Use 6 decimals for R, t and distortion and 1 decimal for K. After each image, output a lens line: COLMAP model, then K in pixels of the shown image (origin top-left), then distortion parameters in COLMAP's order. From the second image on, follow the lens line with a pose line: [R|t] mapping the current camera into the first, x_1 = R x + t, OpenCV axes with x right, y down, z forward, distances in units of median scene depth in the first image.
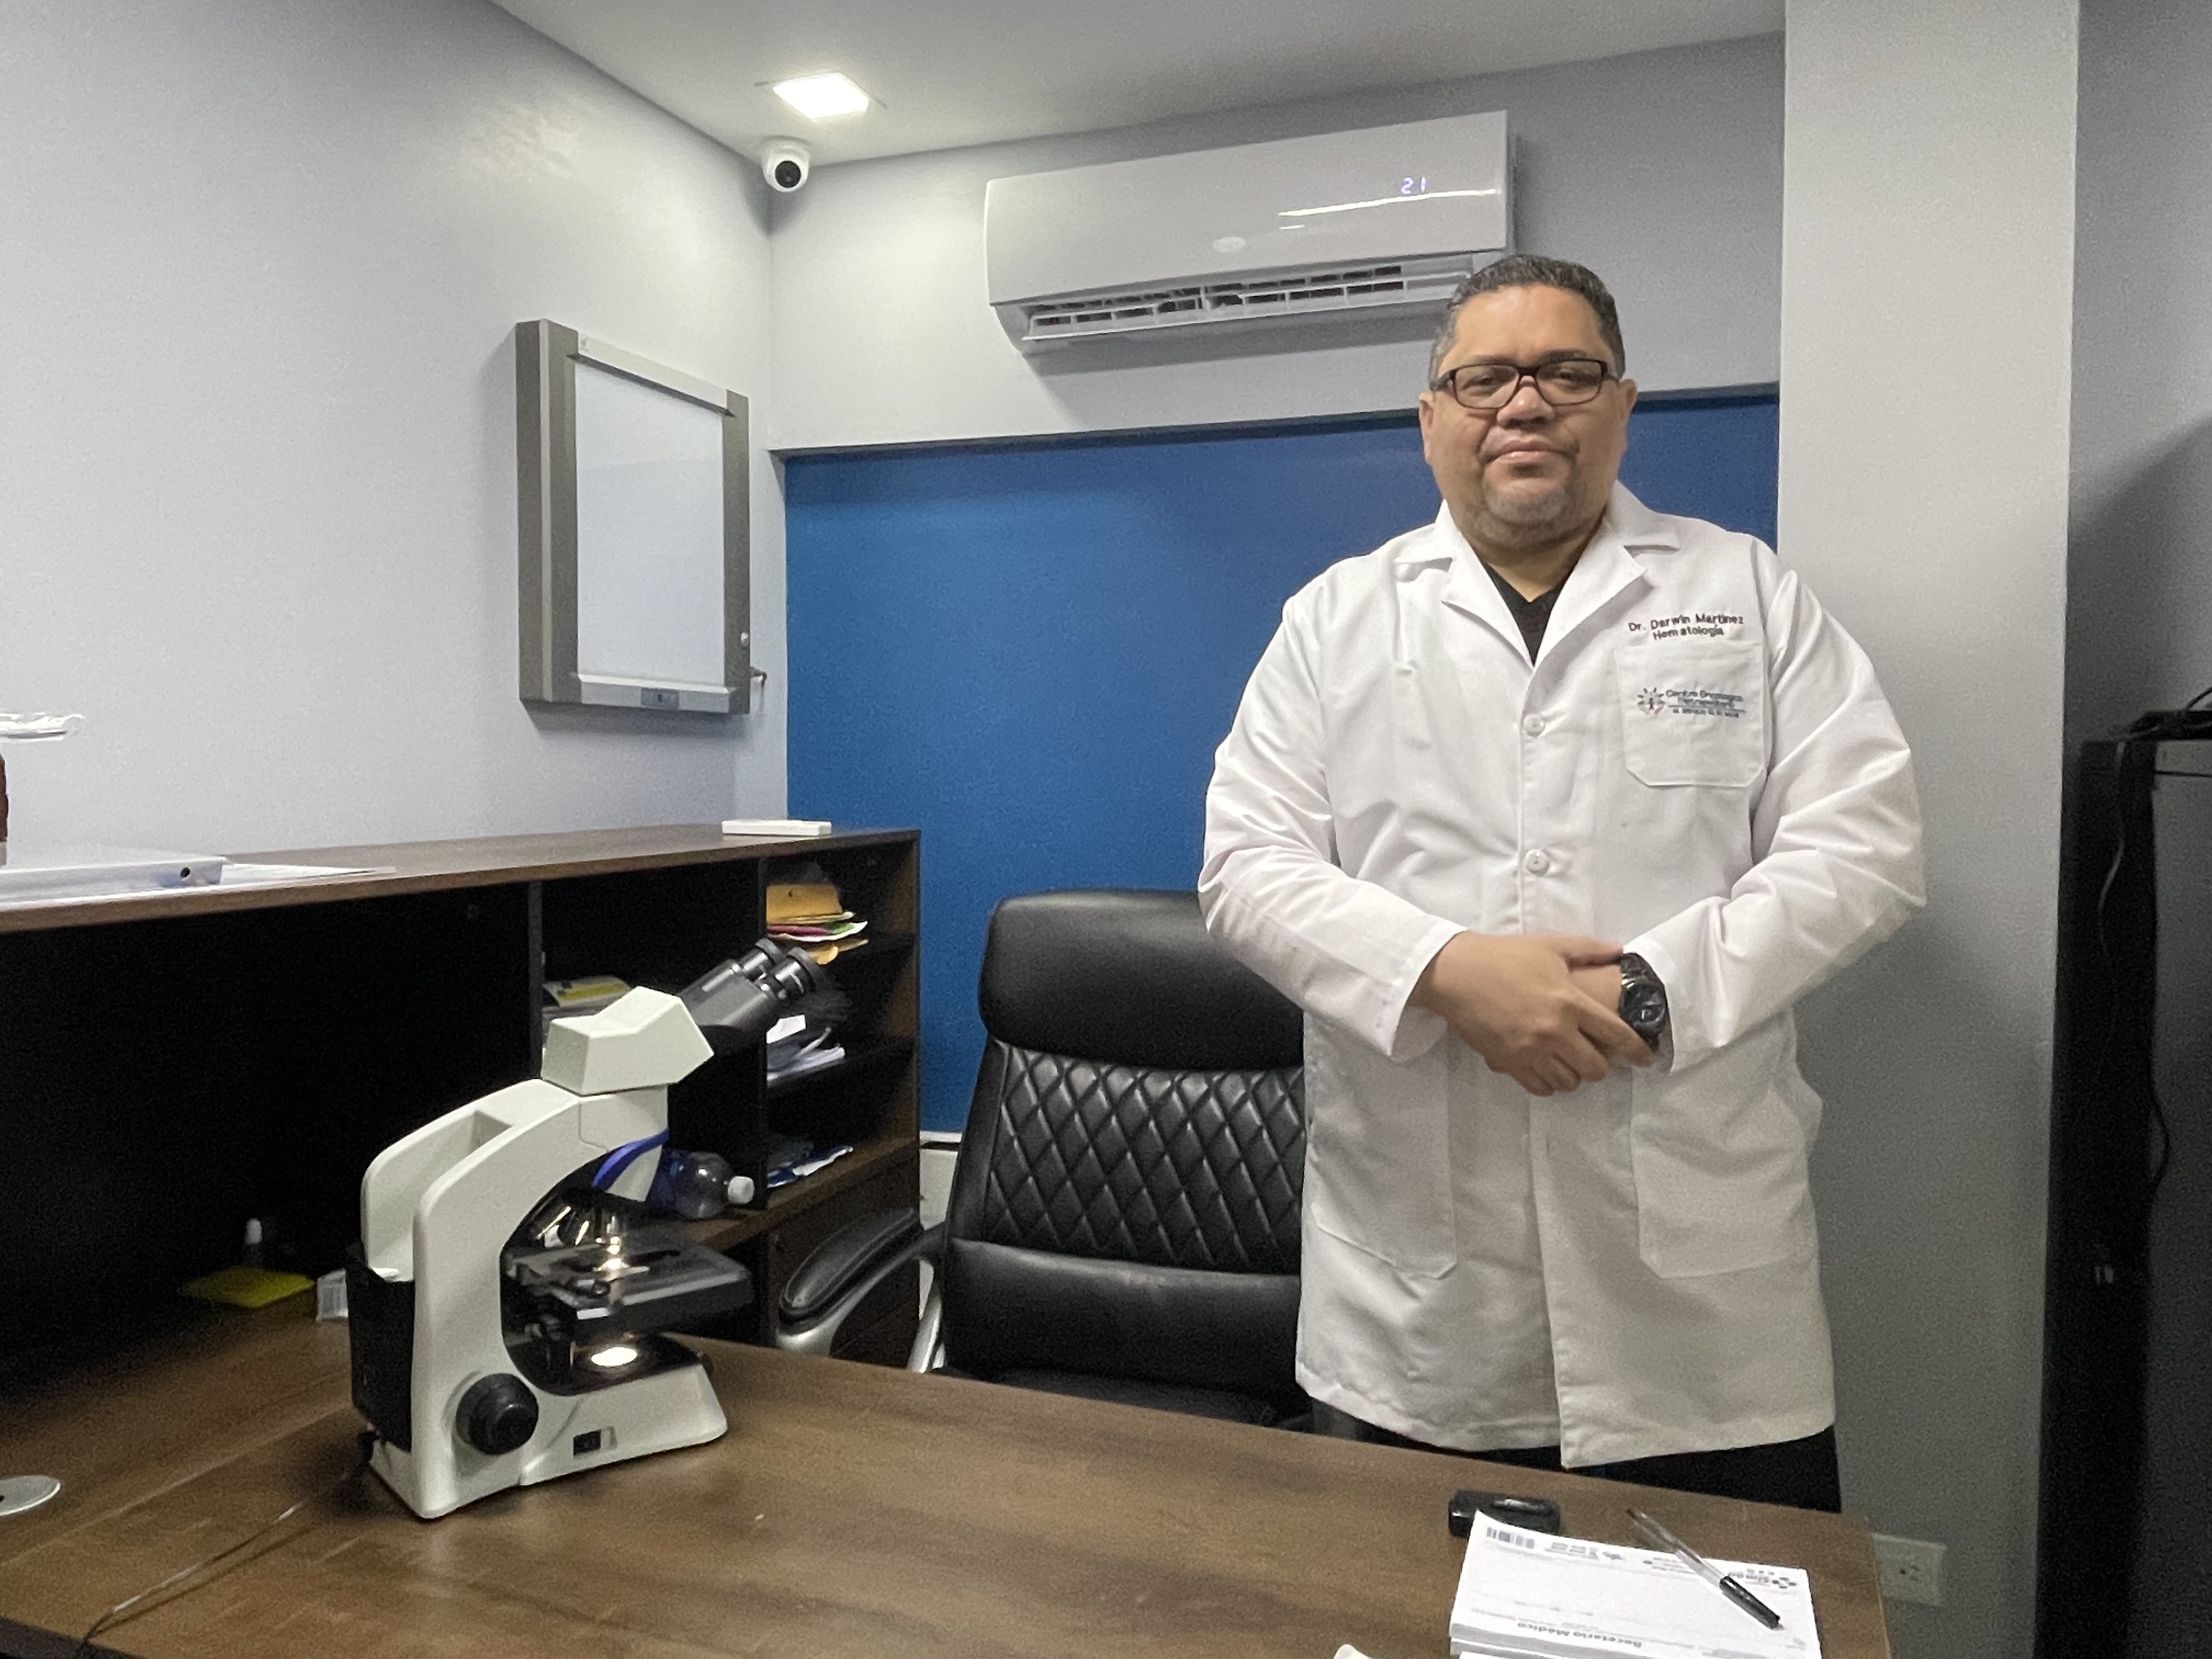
lens RADIAL K [[1824.3, 0, 1106.0], [0, 1824.3, 829.5], [0, 0, 1]] dist [0.083277, -0.002034]
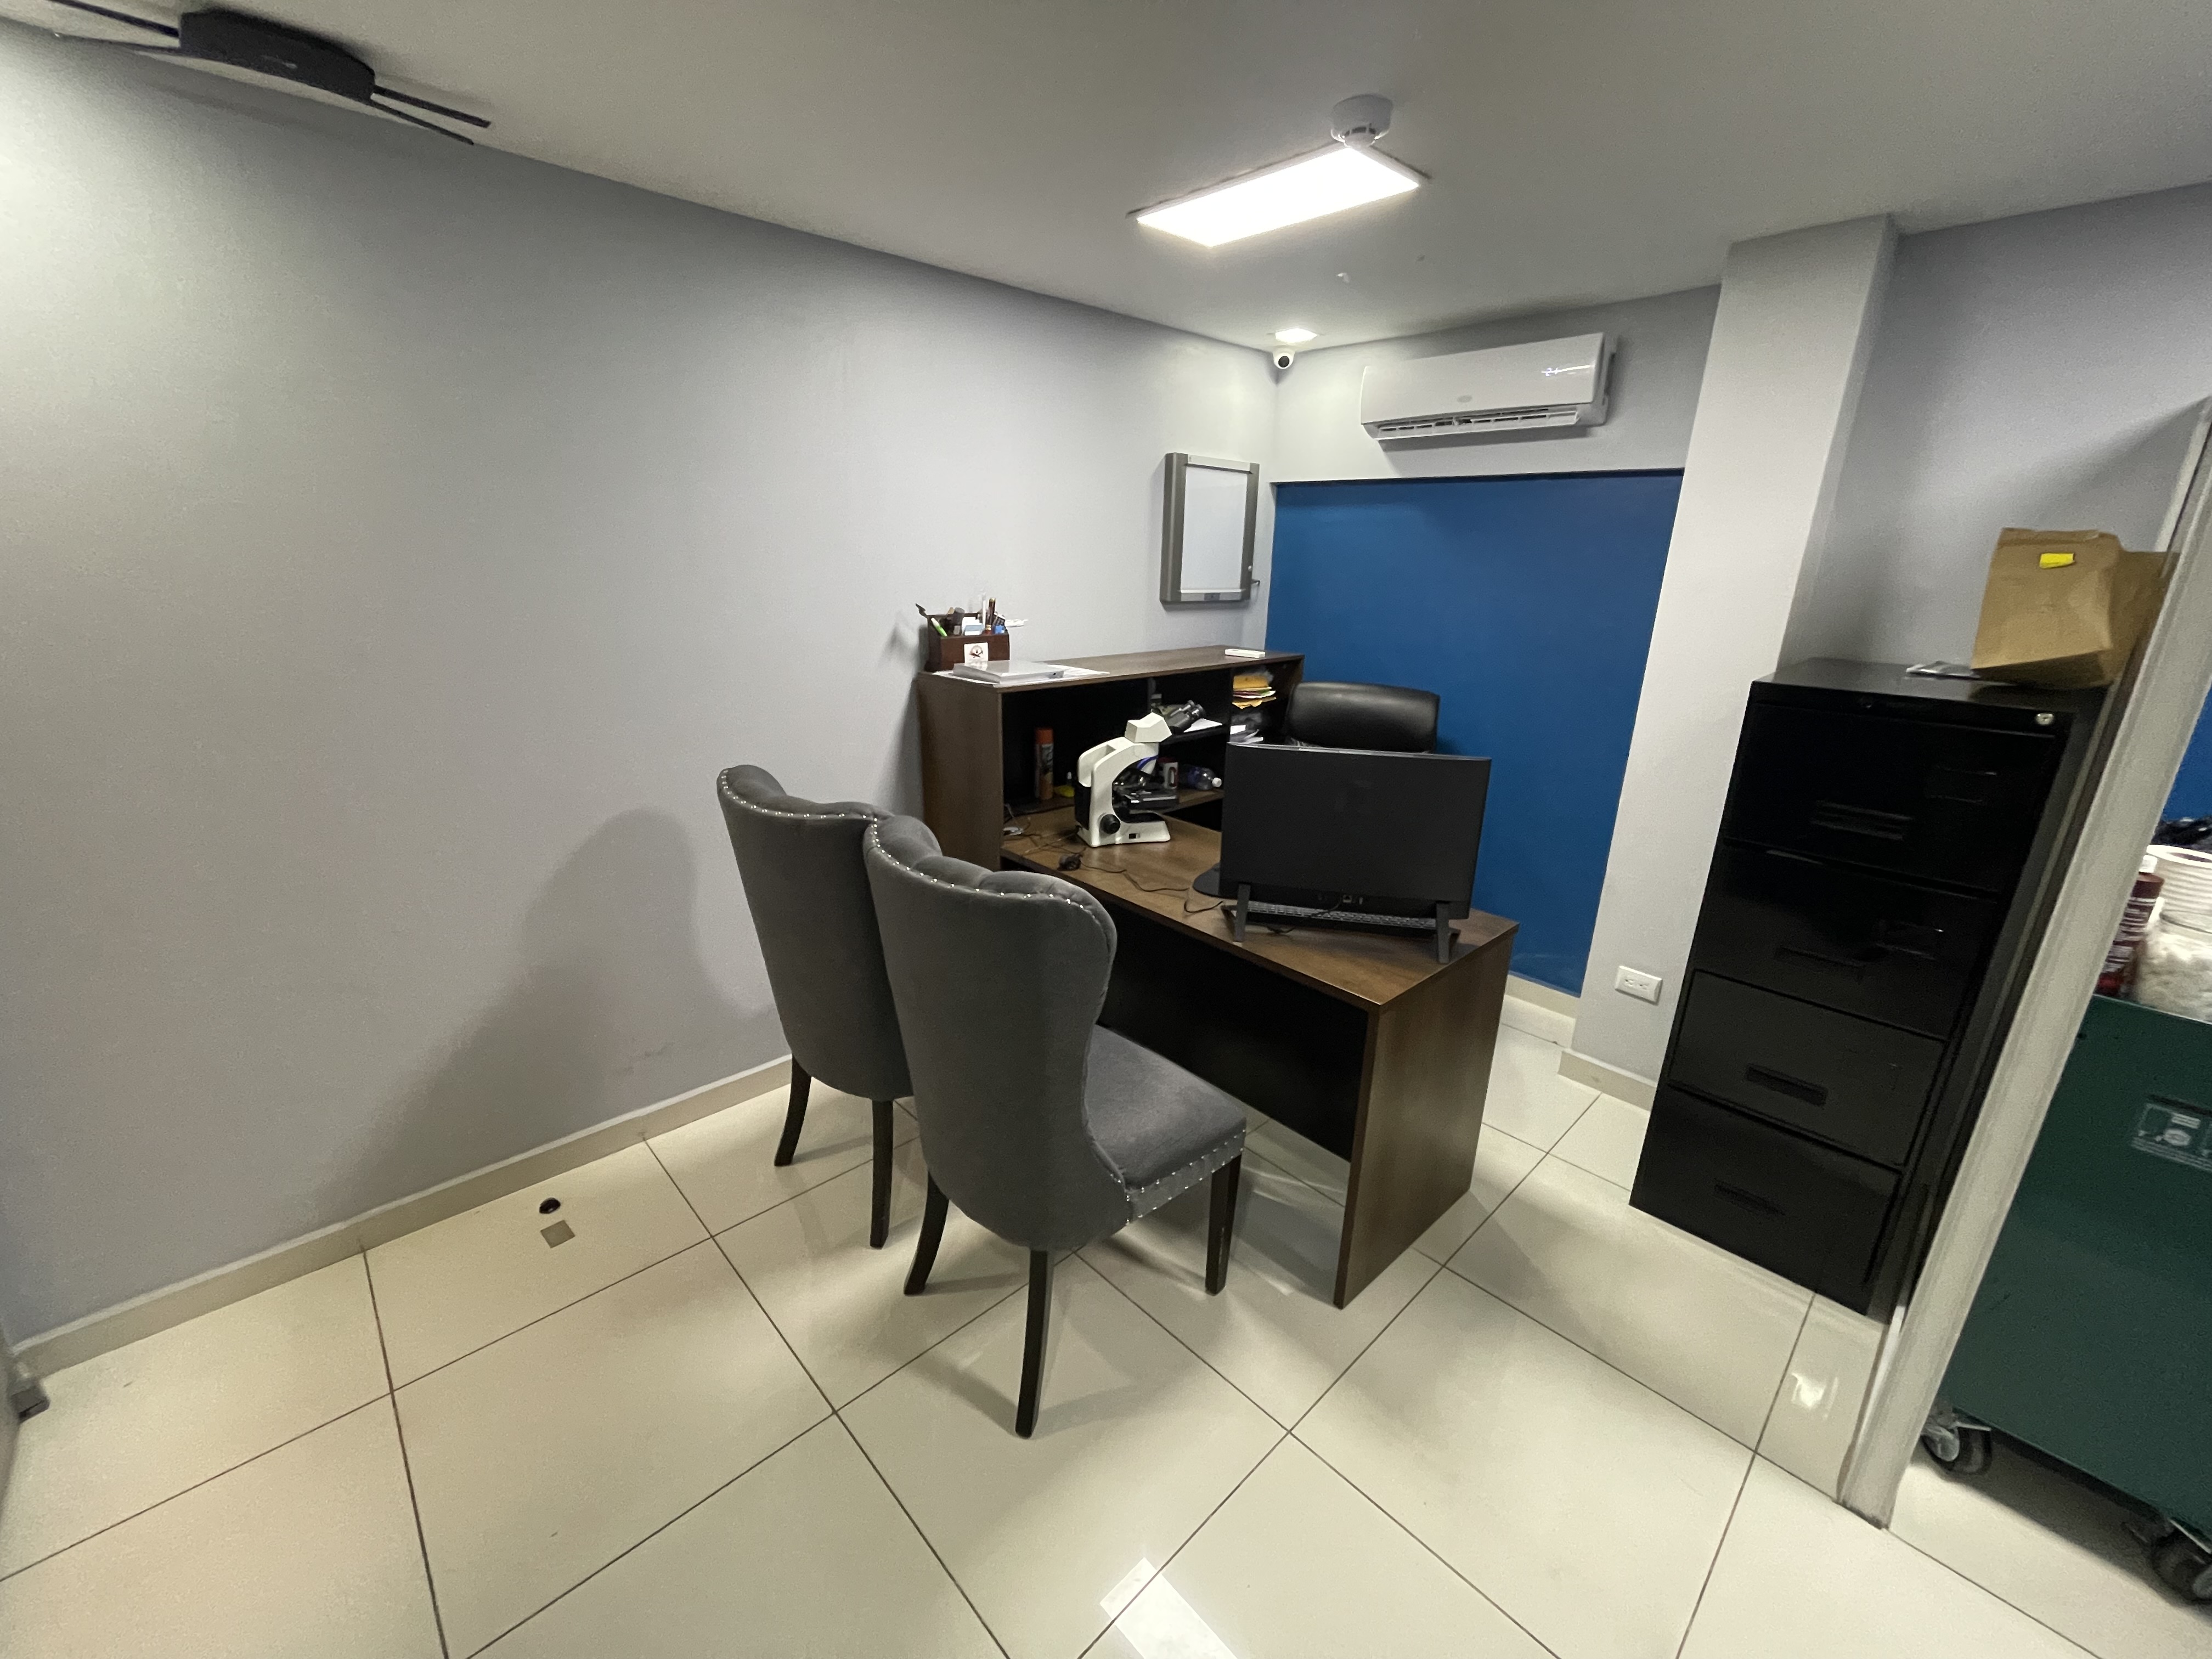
lens RADIAL K [[889.1, 0, 1106.0], [0, 889.1, 829.5], [0, 0, 1]] dist [0.000064, 0.000030]
pose [[0.913732, 0.131279, -0.384524, 0.338874], [-0.039754, 0.970710, 0.236941, -0.096312], [0.404367, -0.201214, 0.892188, -0.579915]]
